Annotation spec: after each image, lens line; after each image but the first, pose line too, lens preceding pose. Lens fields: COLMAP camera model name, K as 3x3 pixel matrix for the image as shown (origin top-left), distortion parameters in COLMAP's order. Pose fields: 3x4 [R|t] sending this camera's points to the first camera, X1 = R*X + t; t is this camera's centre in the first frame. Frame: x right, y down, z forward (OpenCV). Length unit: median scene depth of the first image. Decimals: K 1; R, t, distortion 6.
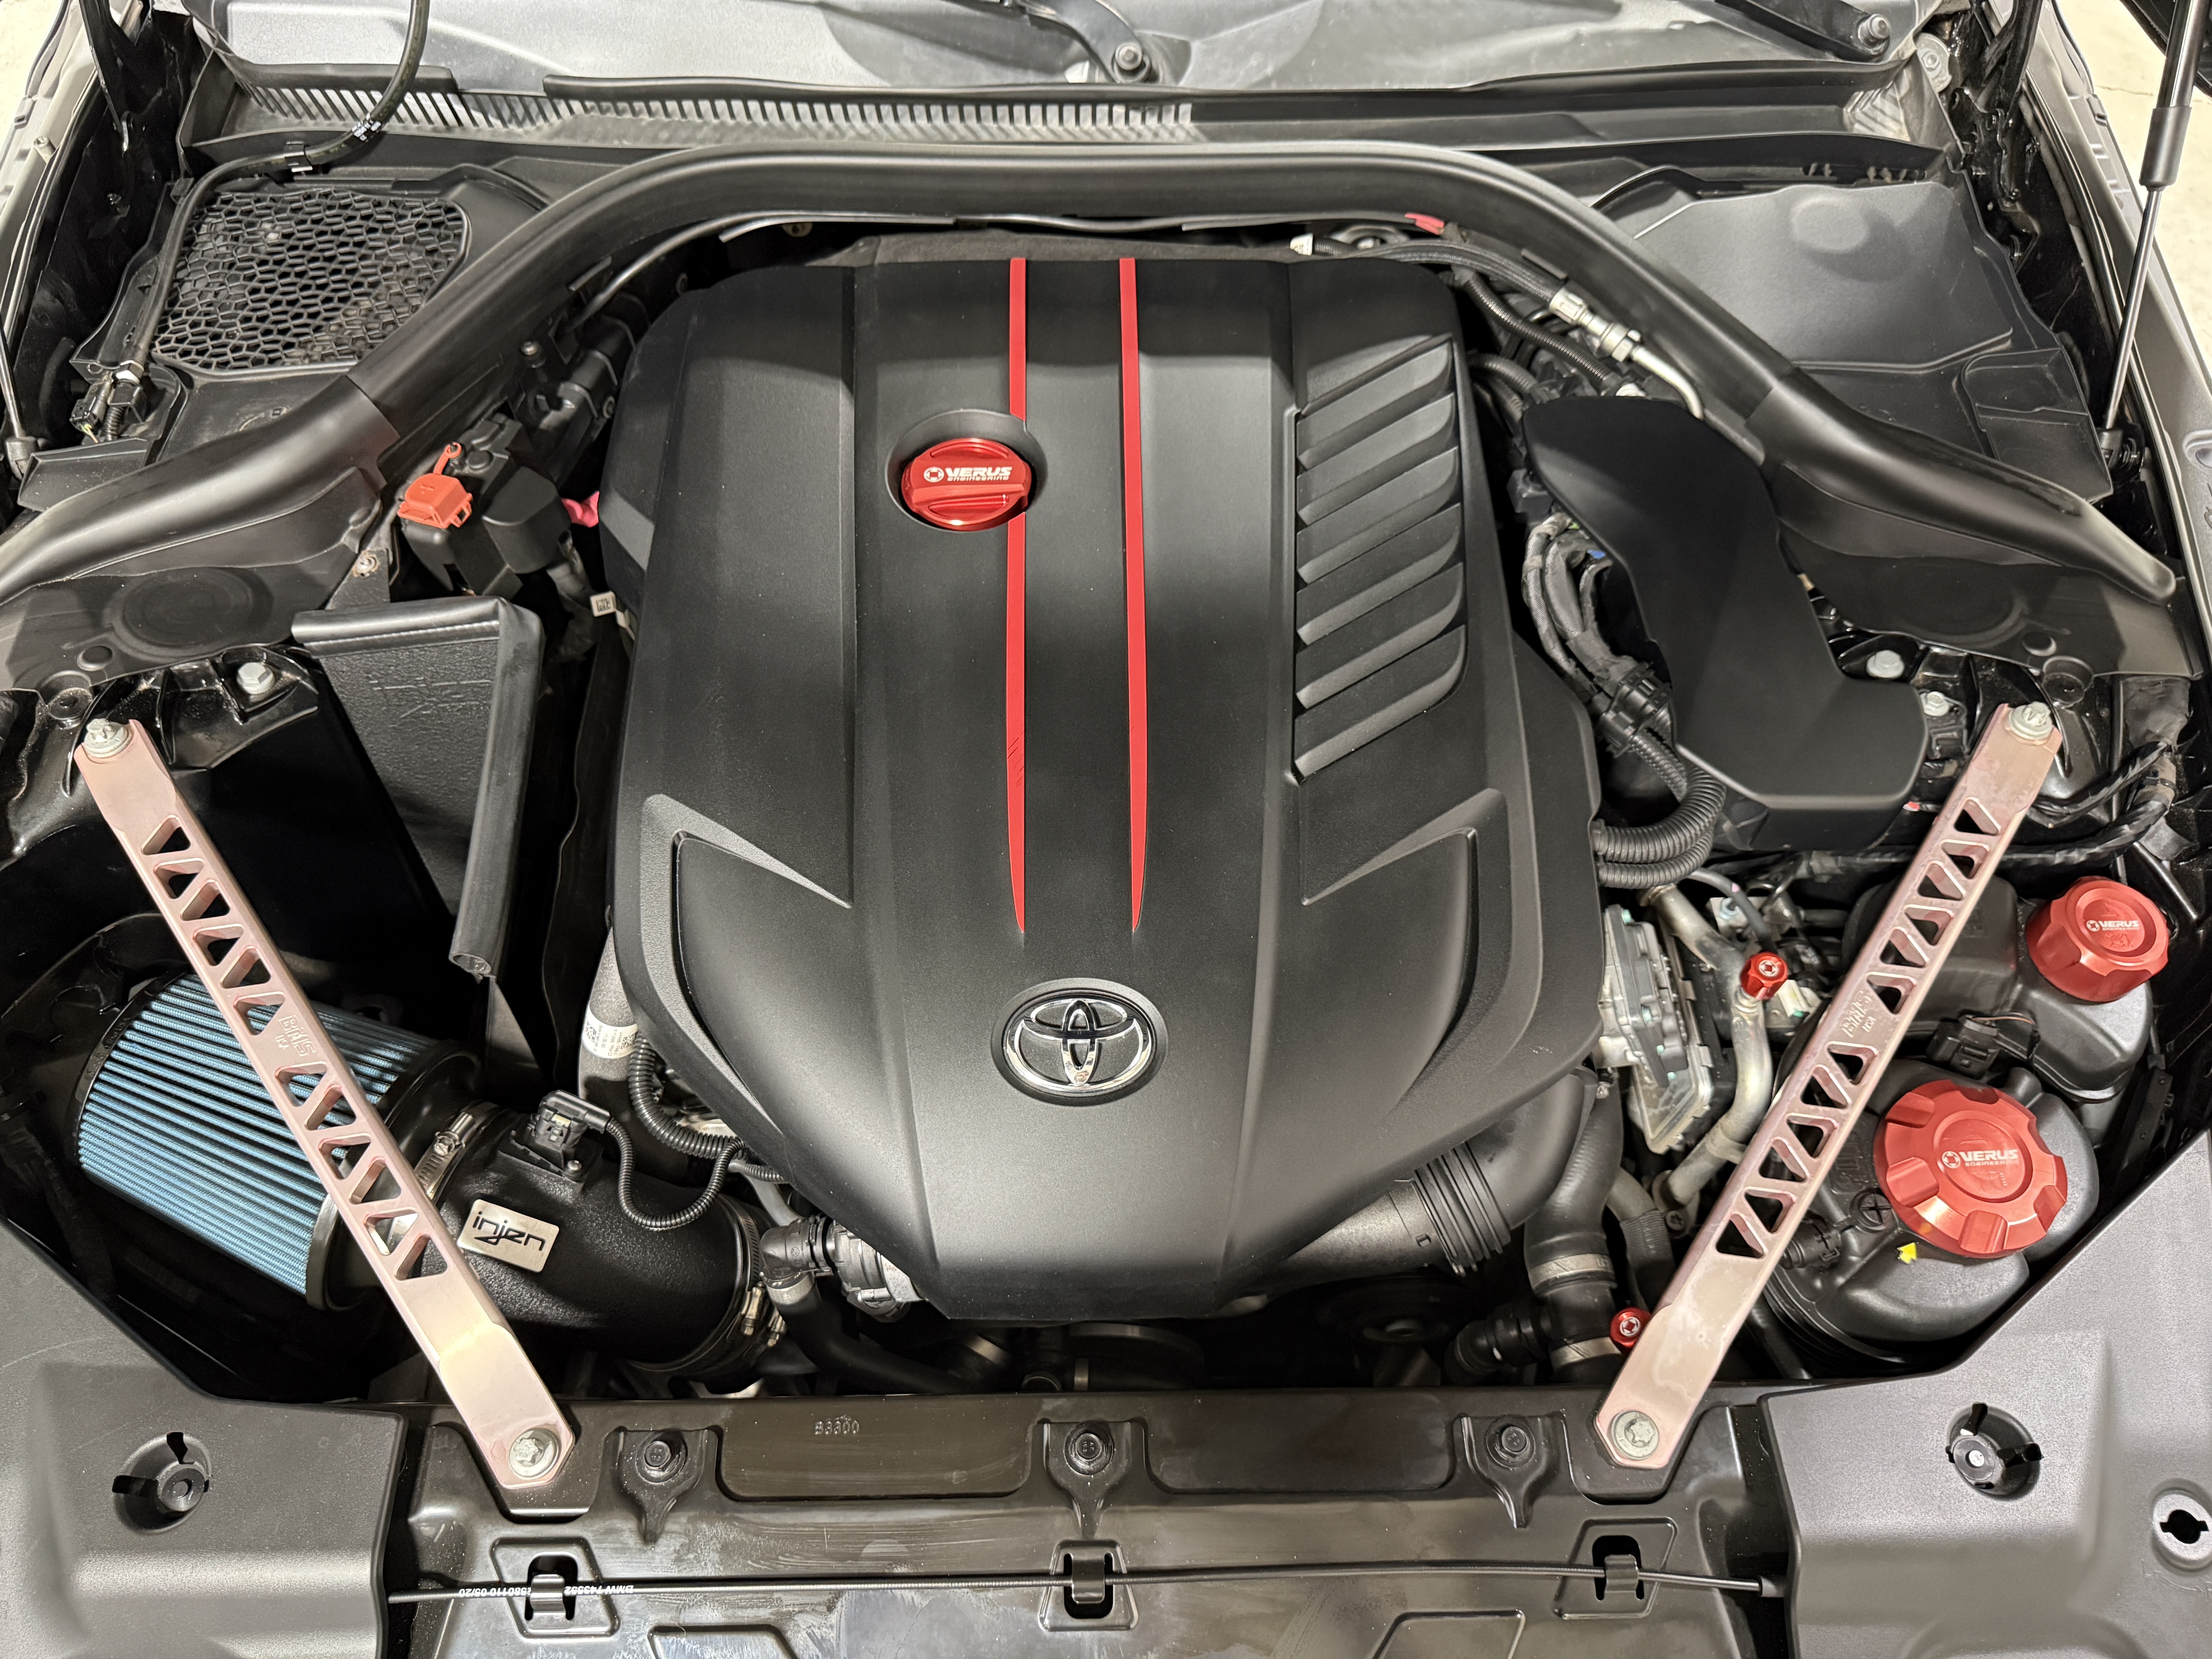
lens RADIAL K [[1534.1, 0, 1119.4], [0, 1534.1, 815.0], [0, 0, 1]] dist [0.046527, -0.072751]
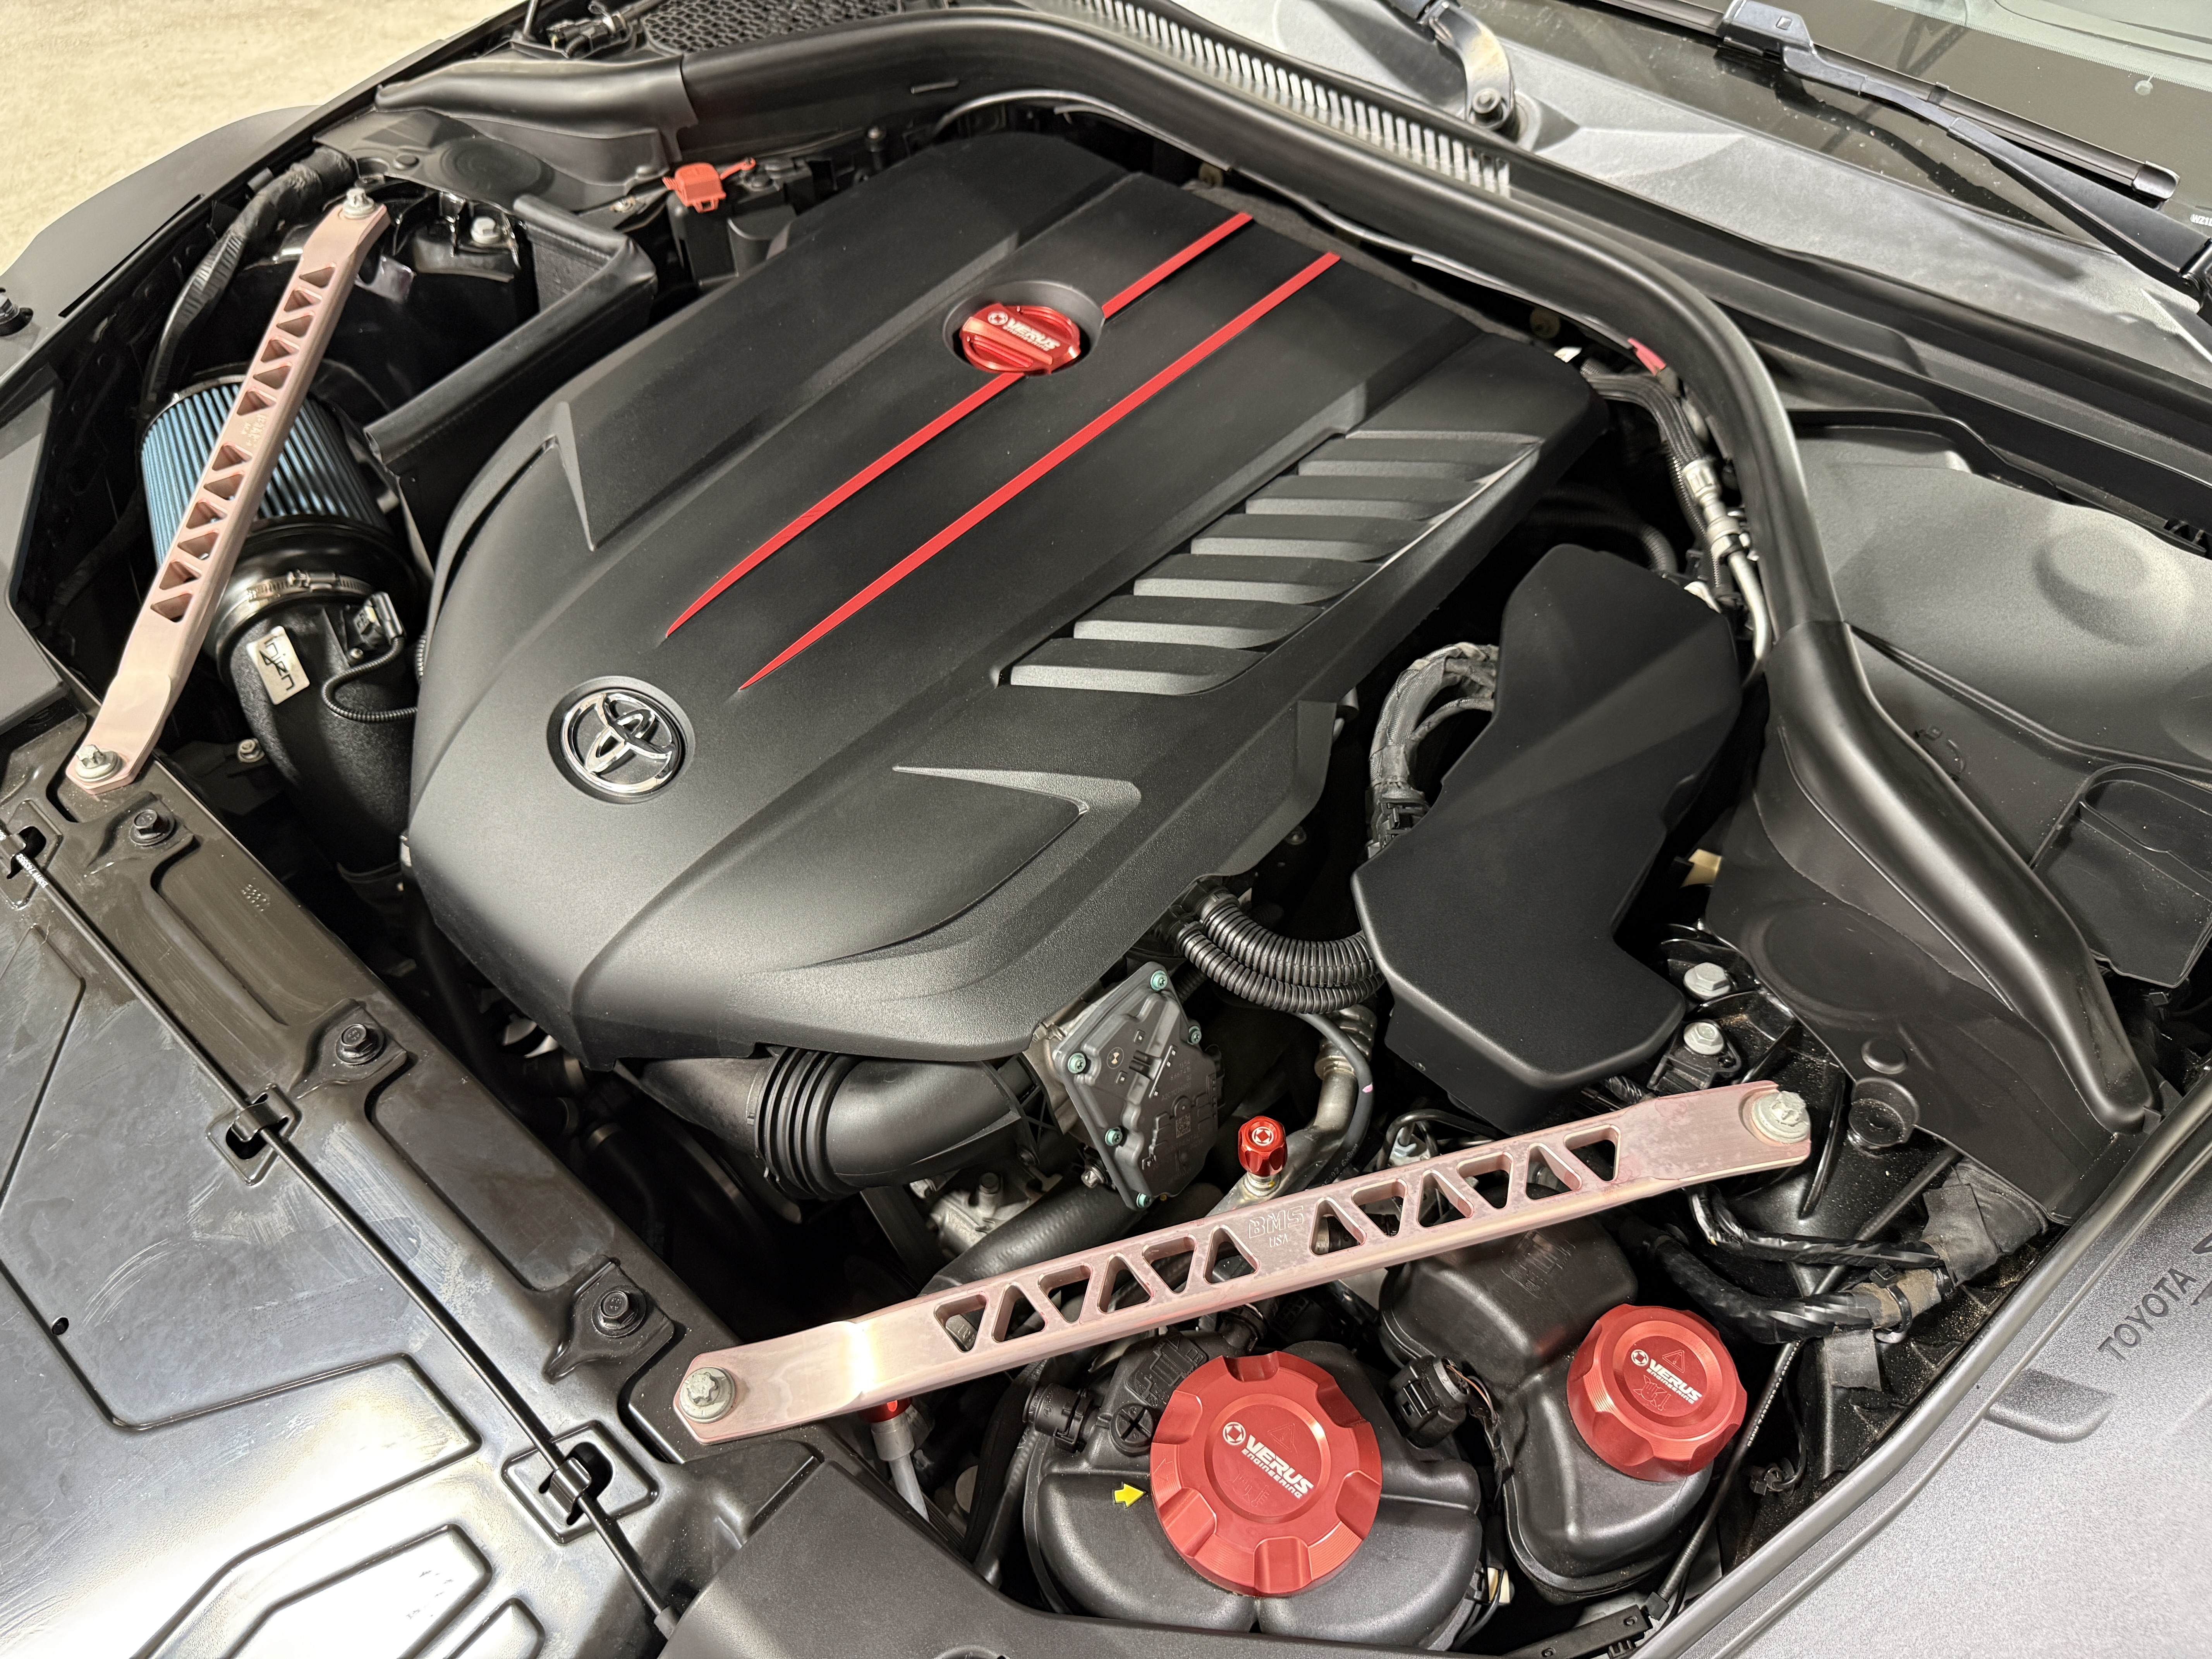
lens RADIAL K [[1534.1, 0, 1119.4], [0, 1534.1, 815.0], [0, 0, 1]] dist [0.046527, -0.072751]
pose [[0.745982, 0.519139, -0.417140, 0.598541], [-0.564724, 0.825106, 0.016953, -0.012577], [0.352985, 0.222922, 0.908684, 0.180852]]
